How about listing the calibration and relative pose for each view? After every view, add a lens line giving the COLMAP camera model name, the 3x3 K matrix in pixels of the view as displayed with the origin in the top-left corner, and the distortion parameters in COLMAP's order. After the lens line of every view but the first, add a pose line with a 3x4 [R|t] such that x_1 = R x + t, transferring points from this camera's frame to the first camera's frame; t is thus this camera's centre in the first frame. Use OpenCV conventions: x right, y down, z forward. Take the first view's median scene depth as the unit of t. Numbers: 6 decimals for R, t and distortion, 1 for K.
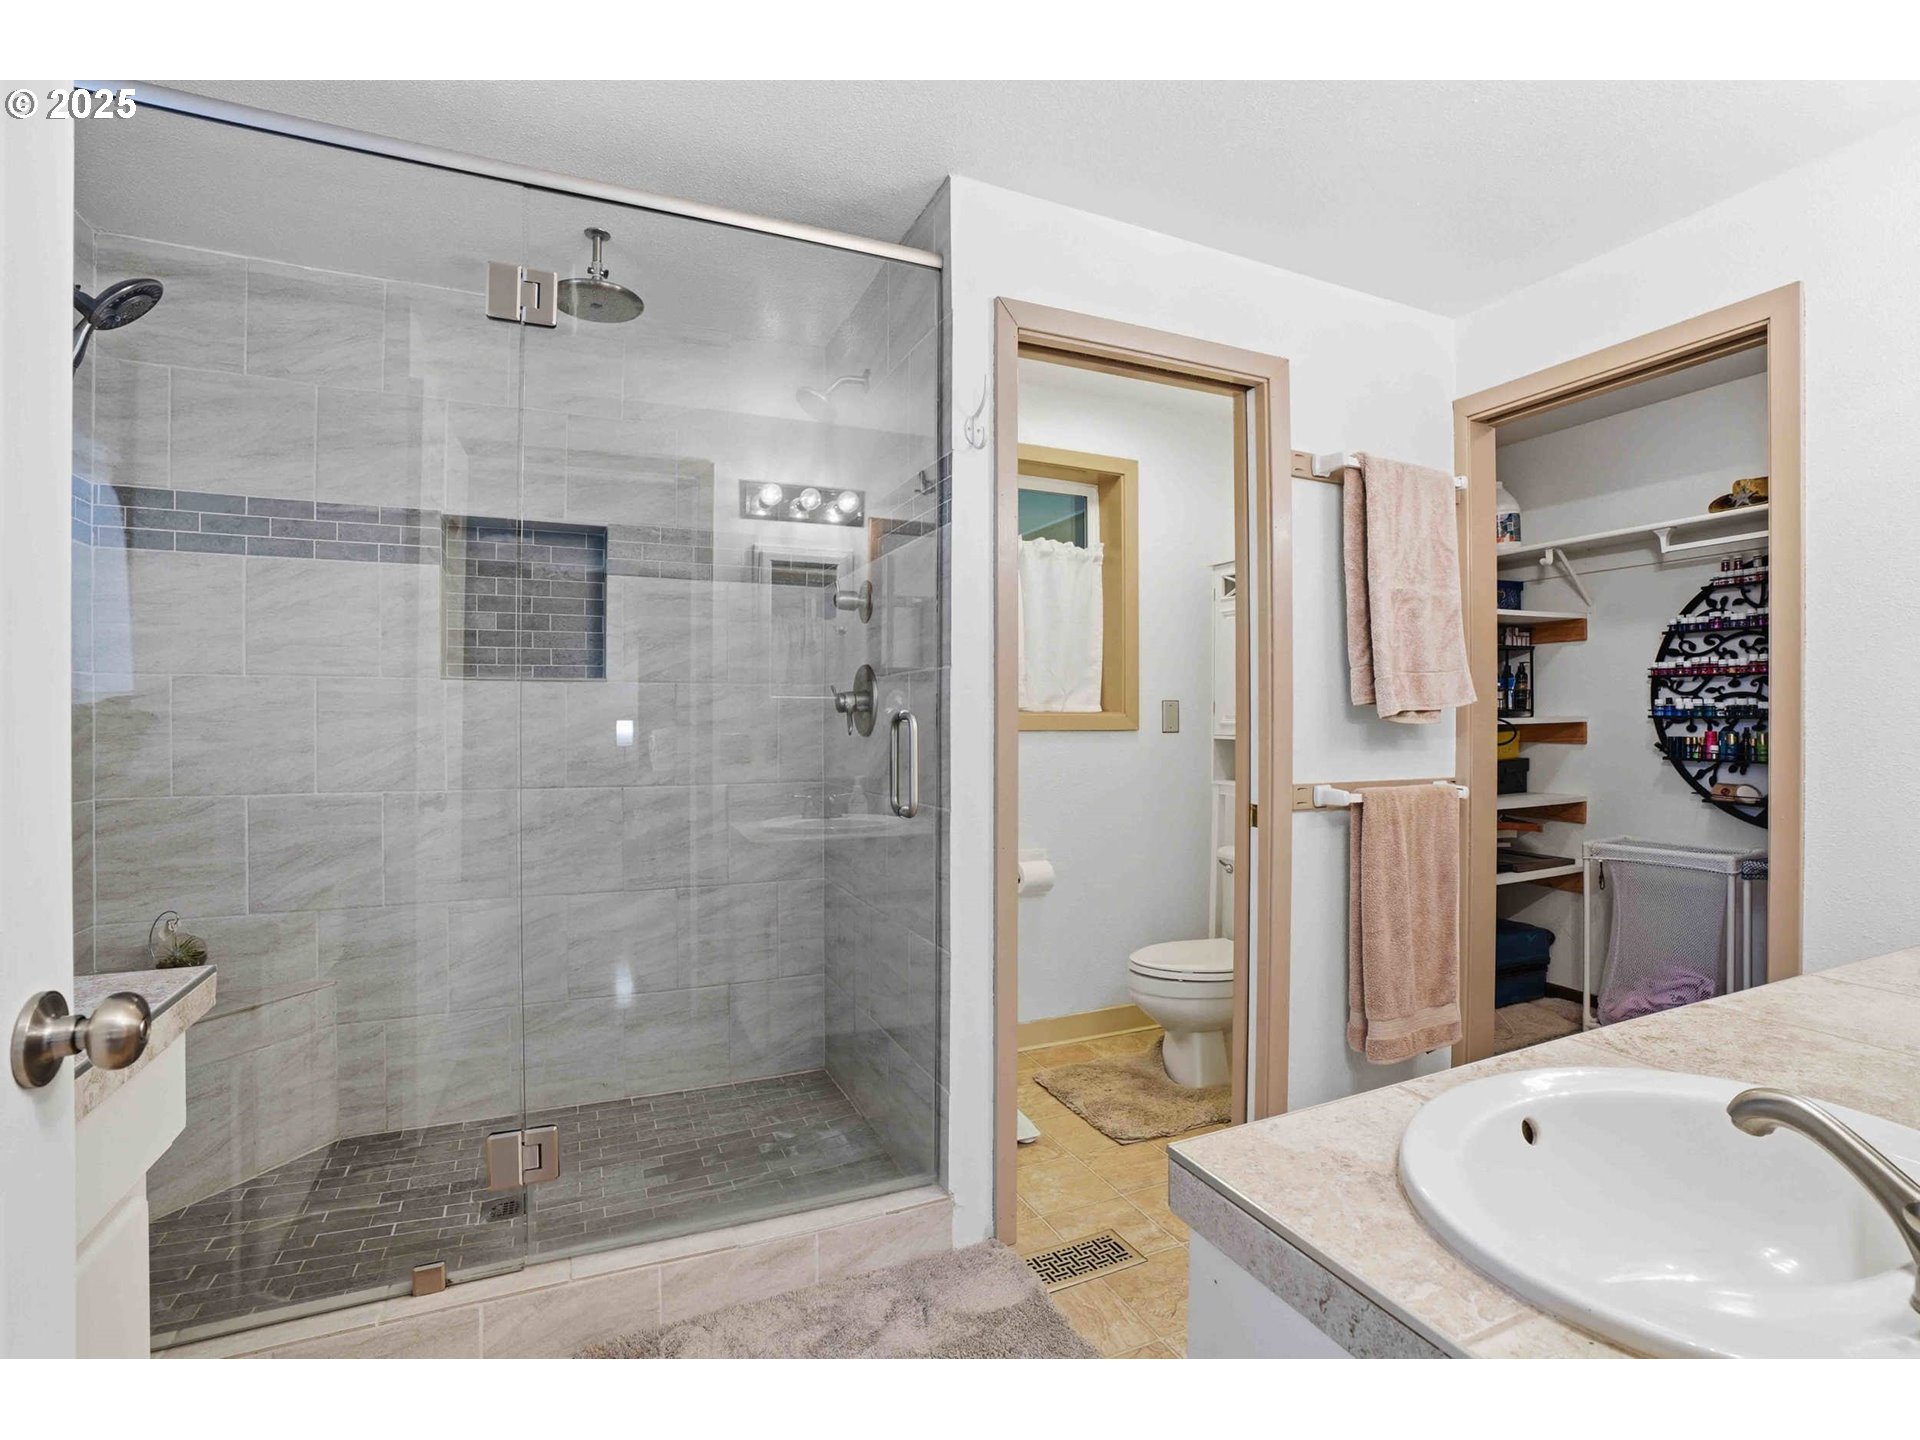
lens RADIAL K [[910.7, 0, 940.3], [0, 910.7, 709.4], [0, 0, 1]] dist [-0.063487, 0.025084]
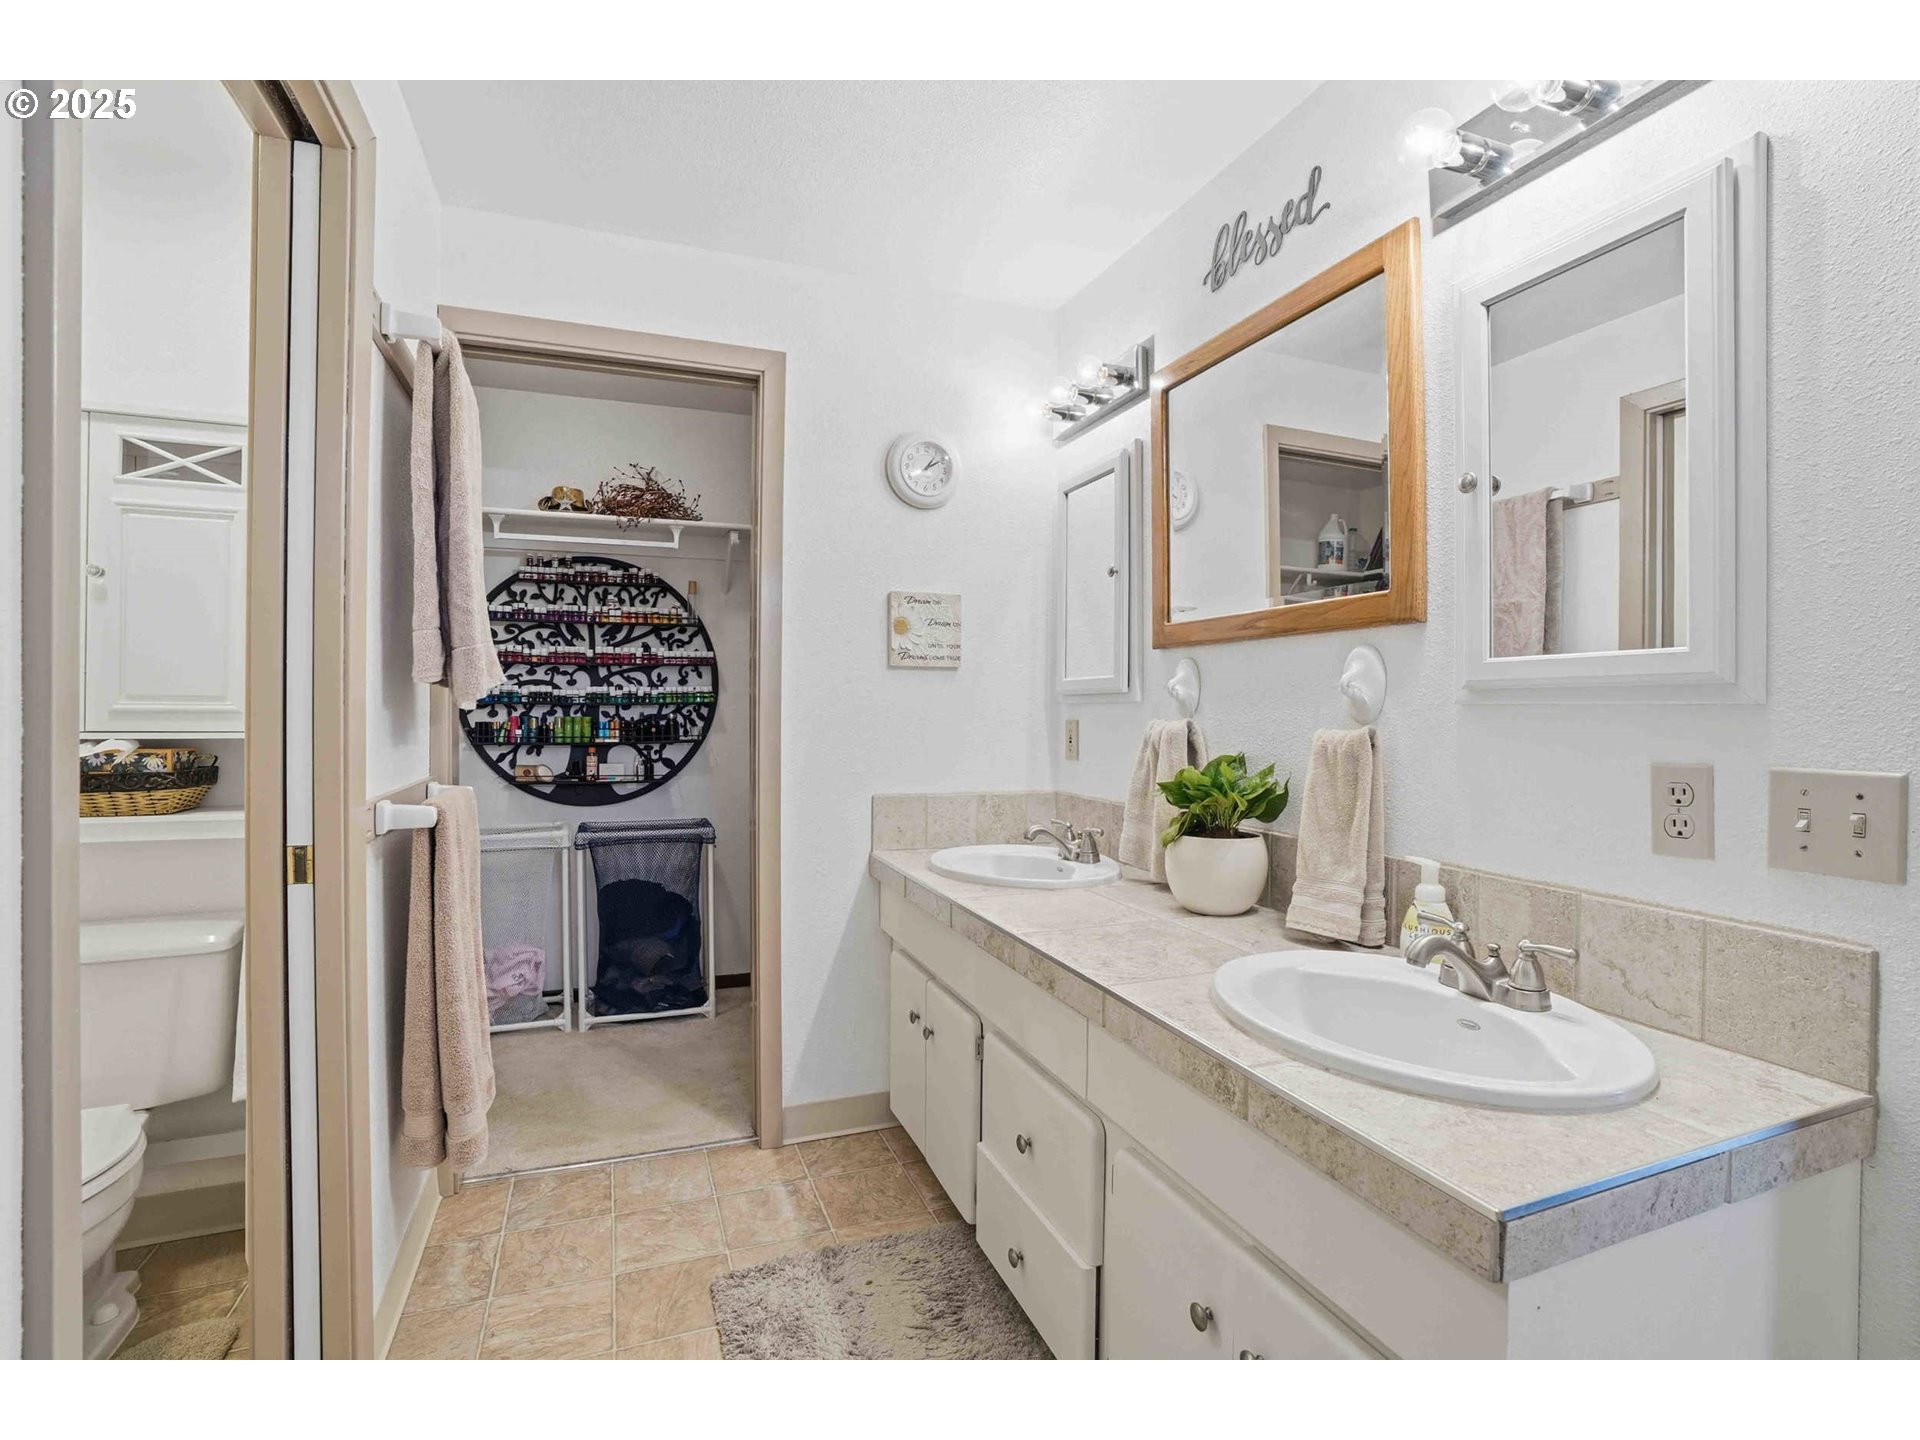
lens RADIAL K [[910.7, 0, 940.3], [0, 910.7, 709.4], [0, 0, 1]] dist [-0.063487, 0.025084]
pose [[0.034754, -0.002889, 0.999392, -0.182992], [-0.015933, 0.999867, 0.003445, 0.005165], [-0.999269, -0.016043, 0.034703, 0.460978]]
